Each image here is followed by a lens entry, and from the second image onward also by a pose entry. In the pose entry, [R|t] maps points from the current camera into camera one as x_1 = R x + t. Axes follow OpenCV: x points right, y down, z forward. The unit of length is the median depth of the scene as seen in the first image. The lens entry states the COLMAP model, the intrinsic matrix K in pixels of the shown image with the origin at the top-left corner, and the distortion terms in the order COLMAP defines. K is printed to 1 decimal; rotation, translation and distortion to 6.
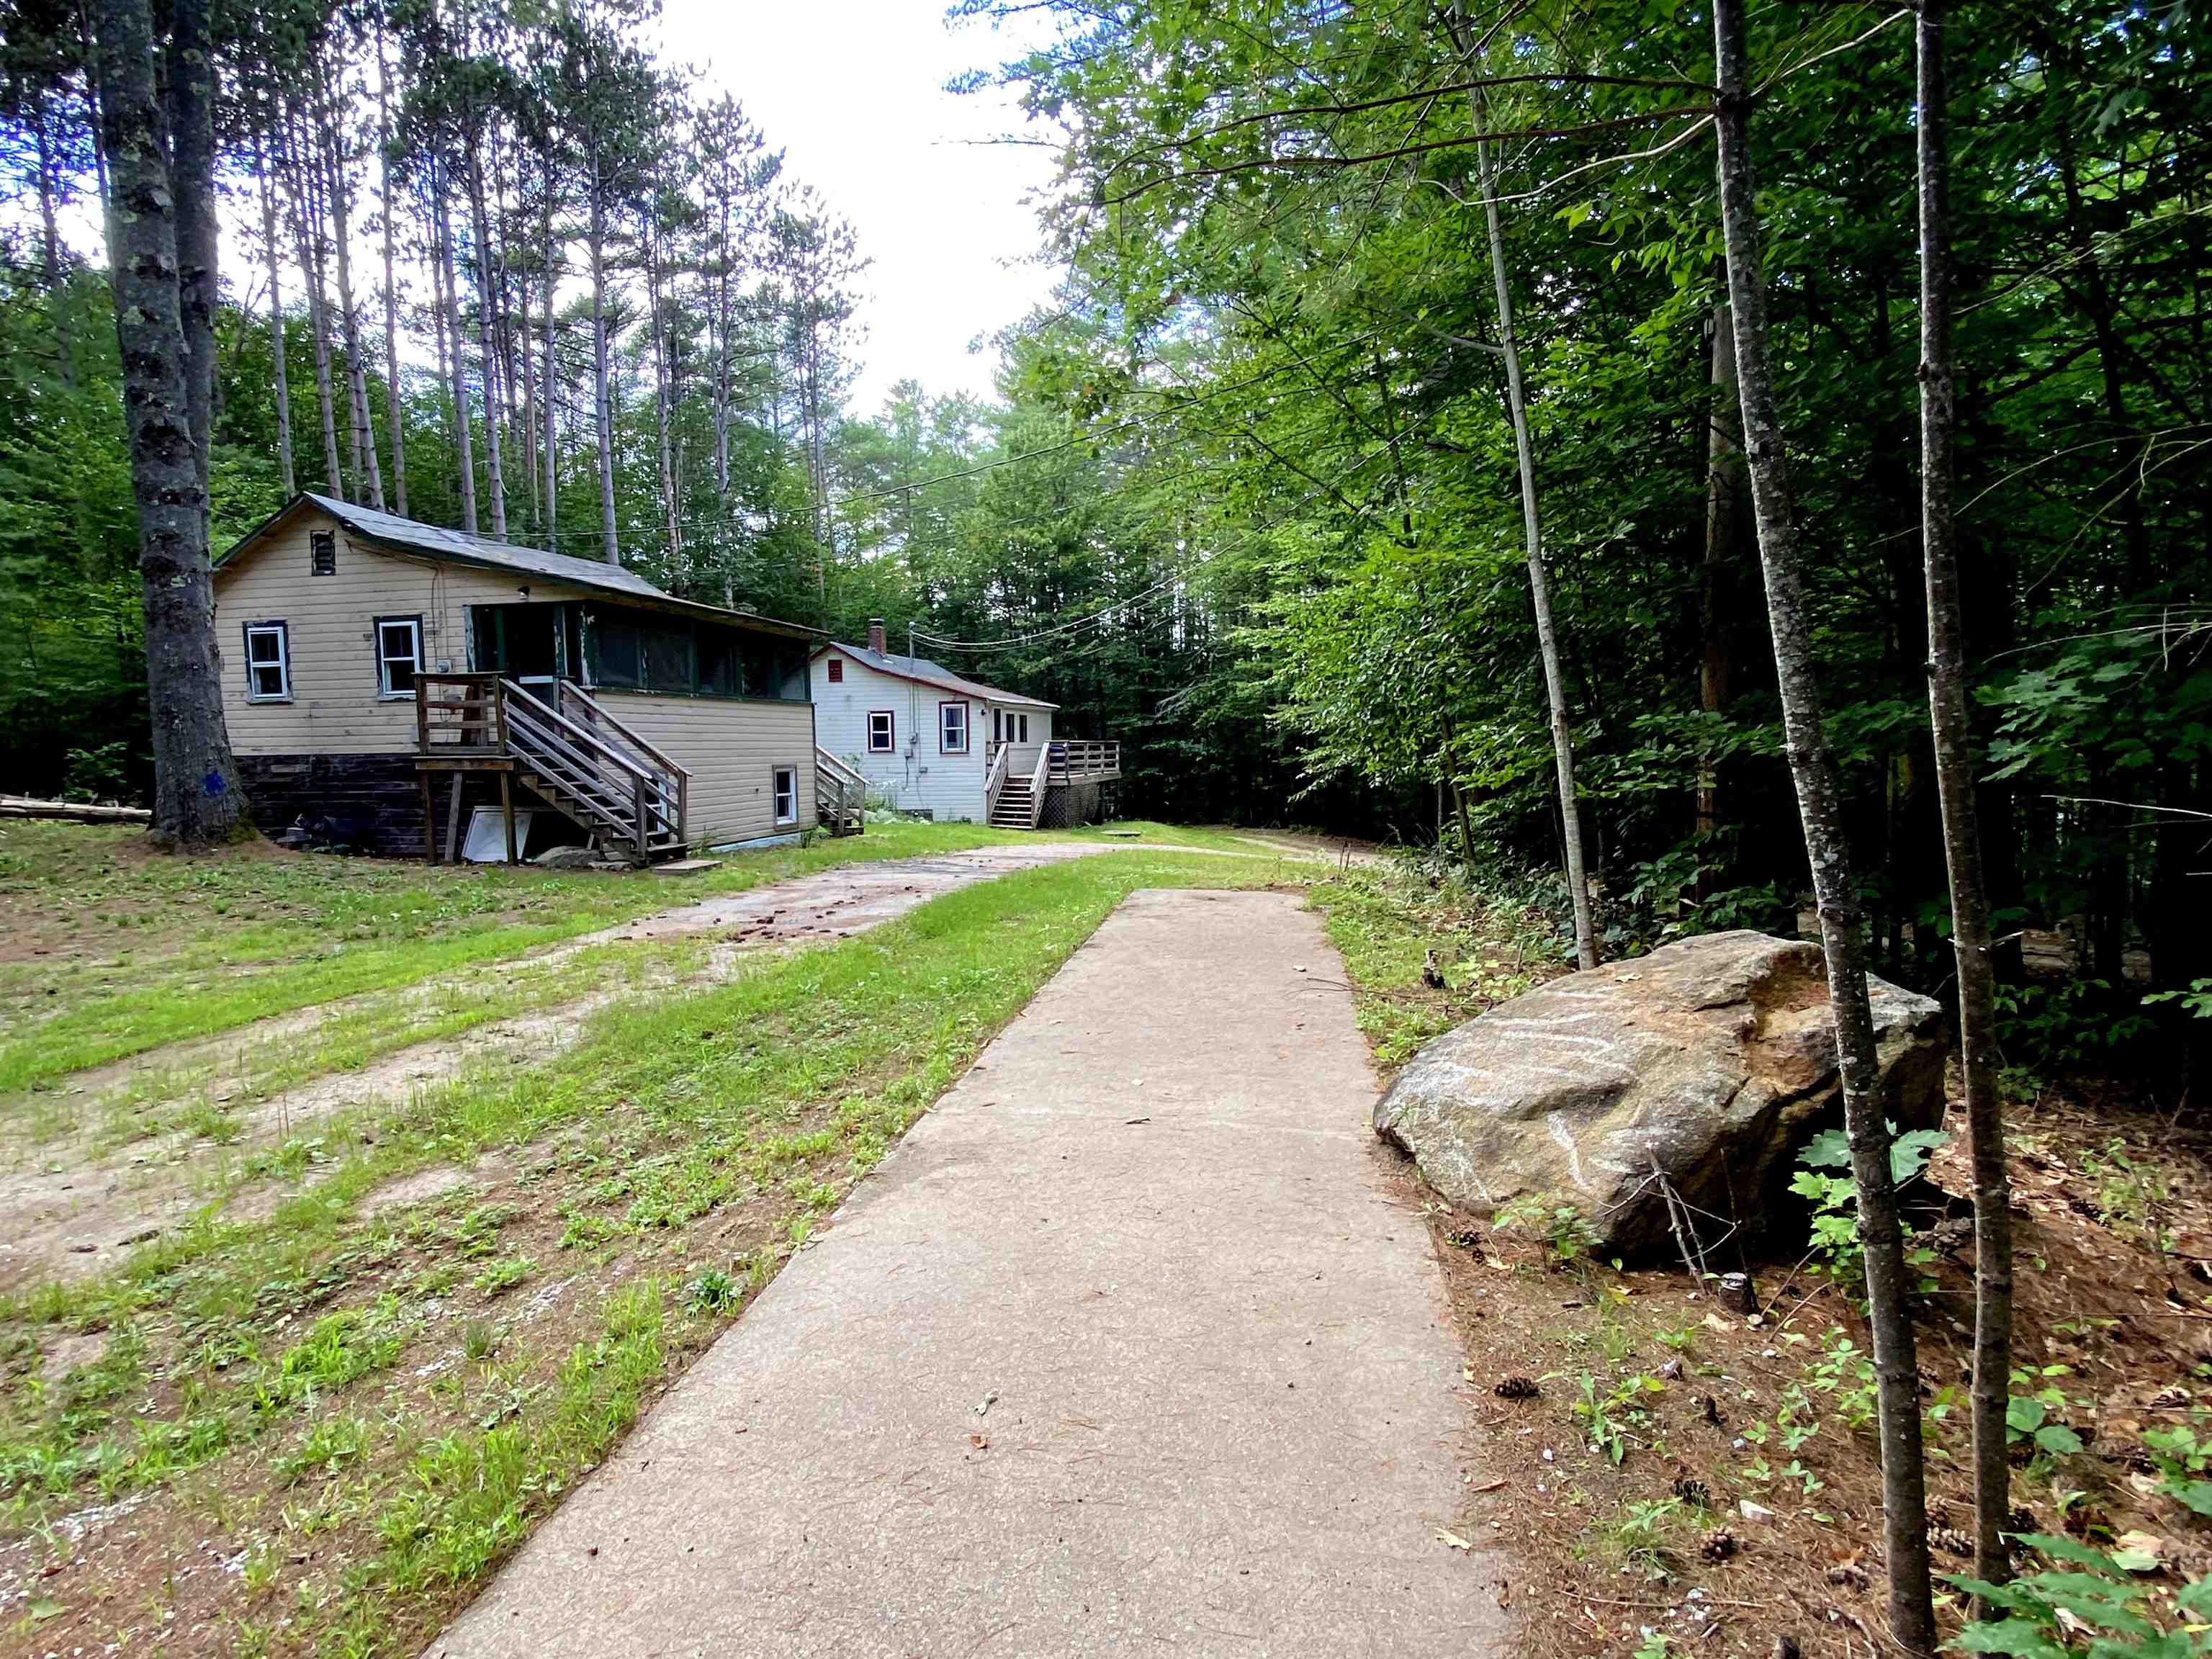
lens RADIAL K [[1159.6, 0, 1106.0], [0, 1159.6, 829.5], [0, 0, 1]] dist [0.063412, -0.000395]
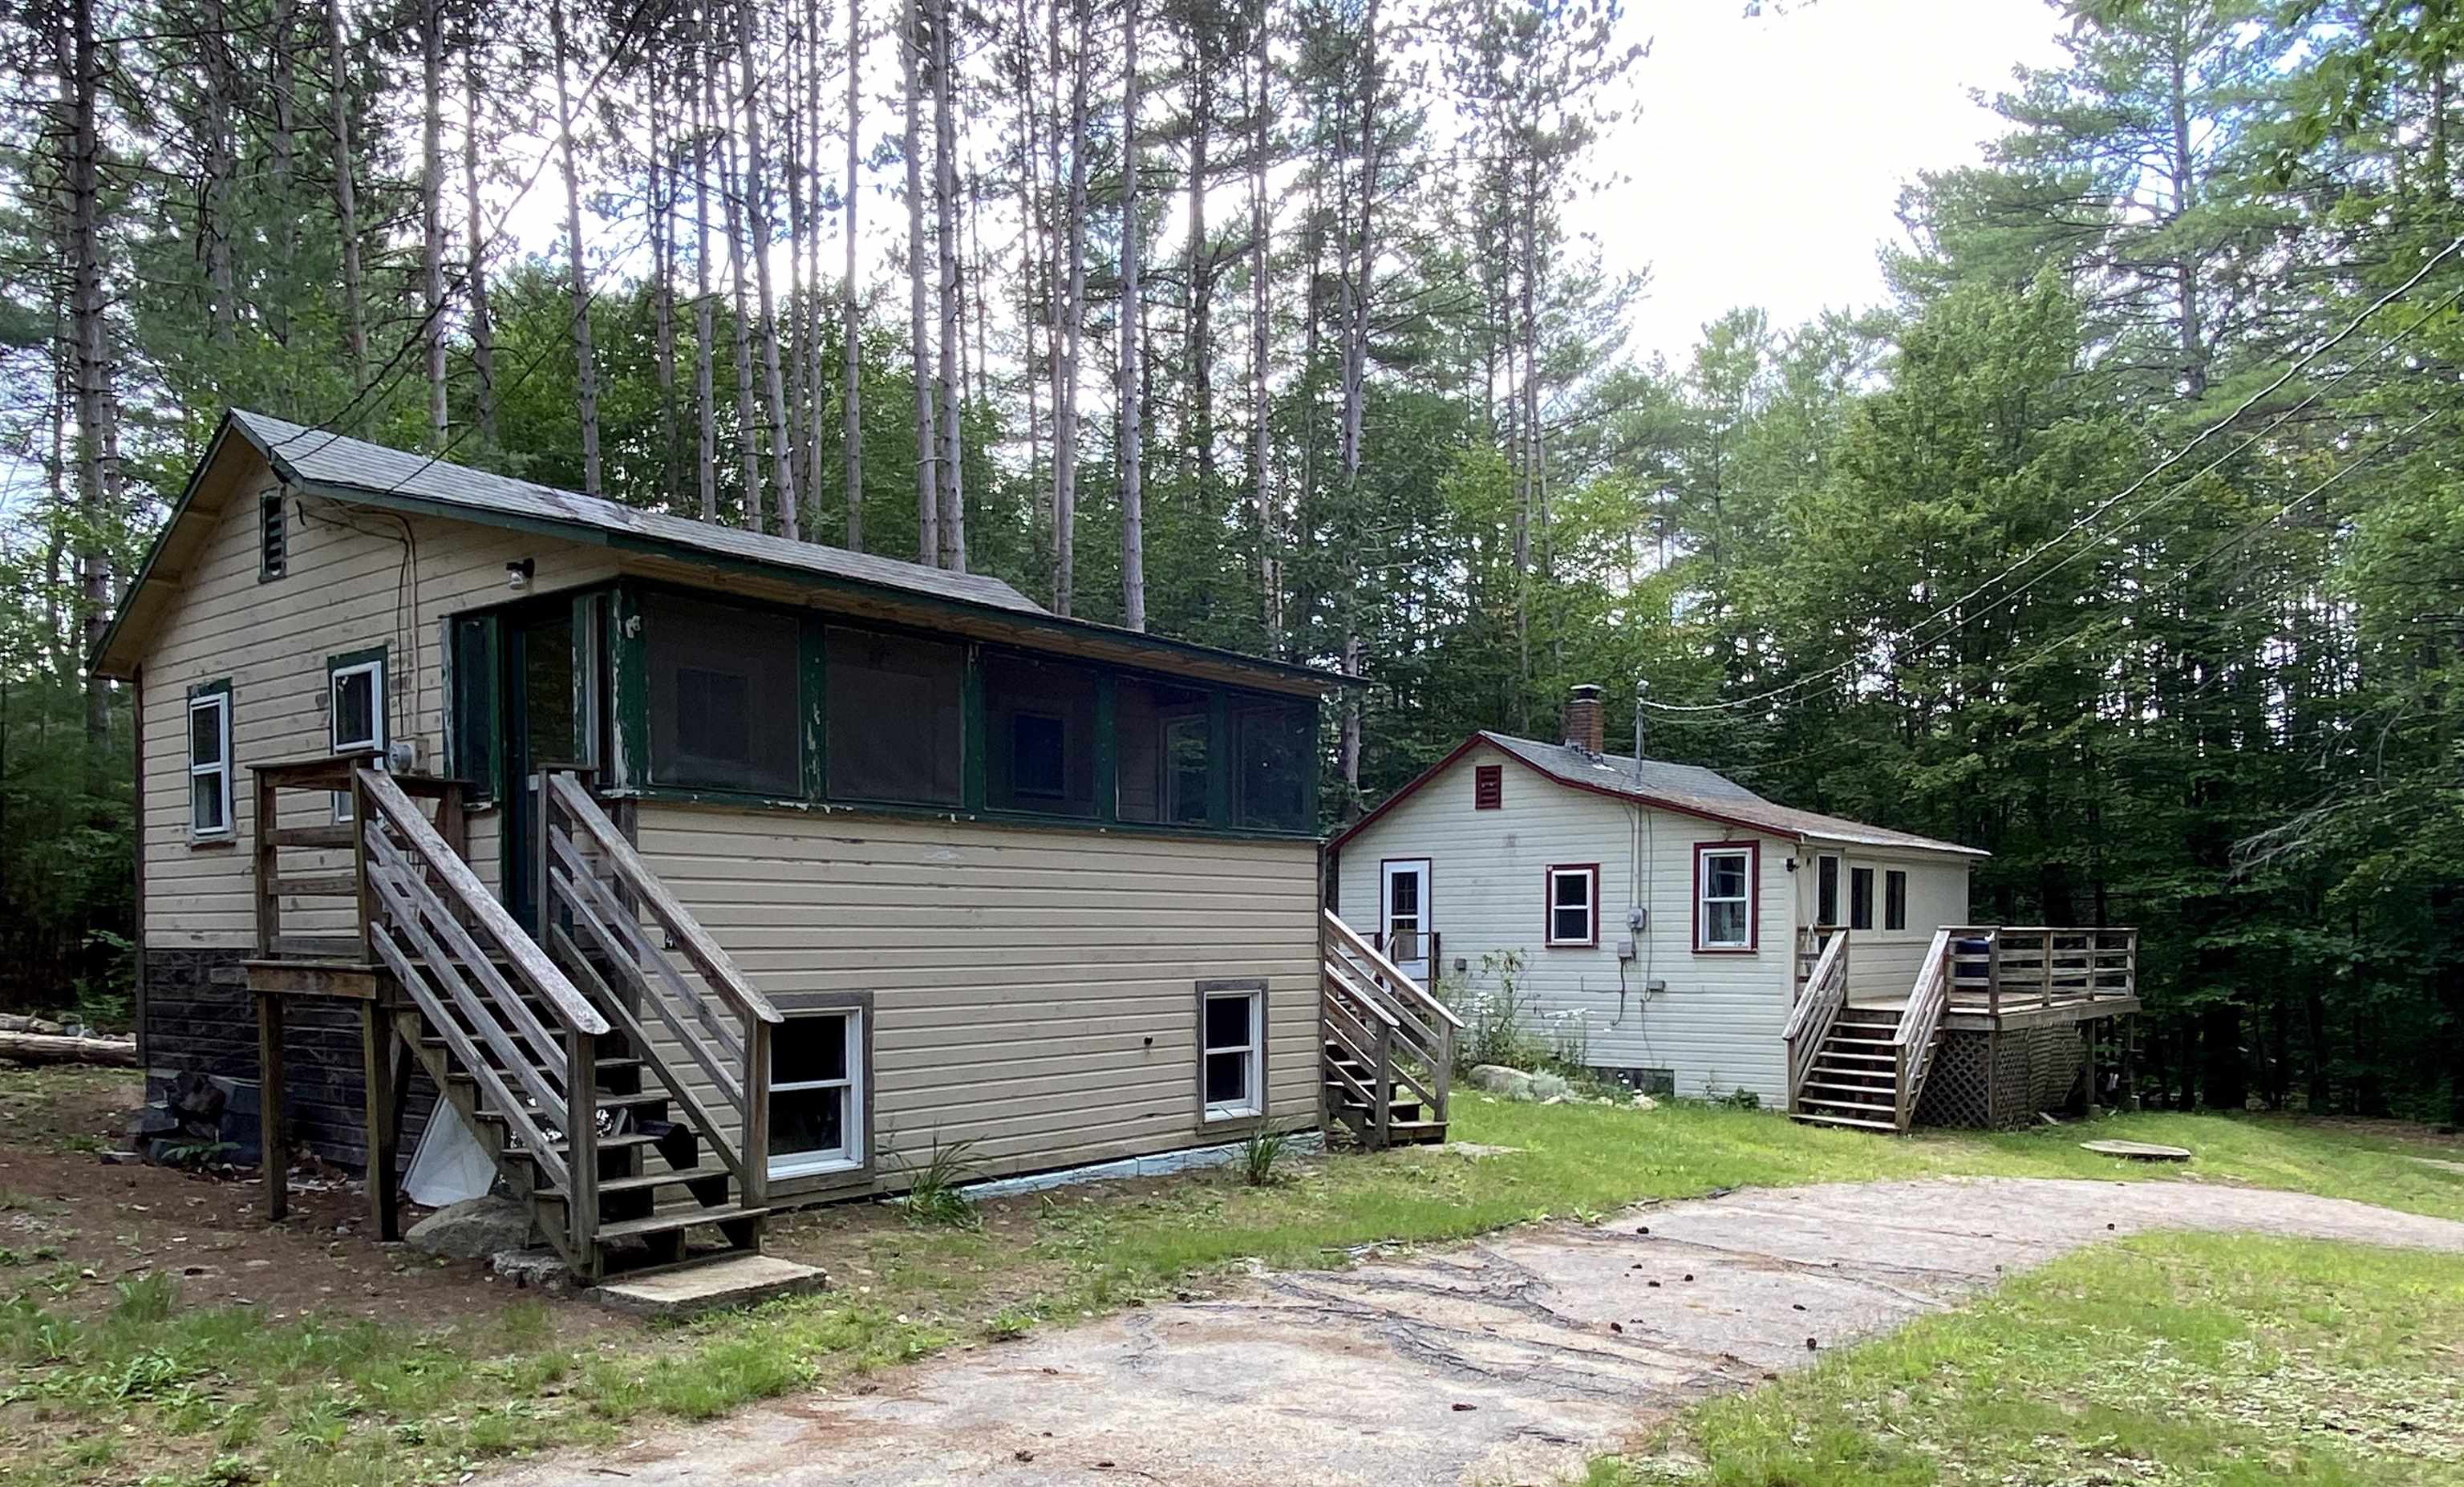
lens RADIAL K [[1713.1, 0, 1181.8], [0, 1713.1, 968.9], [0, 0, 1]] dist [0.106773, -0.139635]
pose [[0.882233, 0.020861, -0.470352, 0.004563], [-0.043597, 0.998345, -0.037495, -0.022974], [0.468791, 0.053586, 0.881682, 0.278954]]
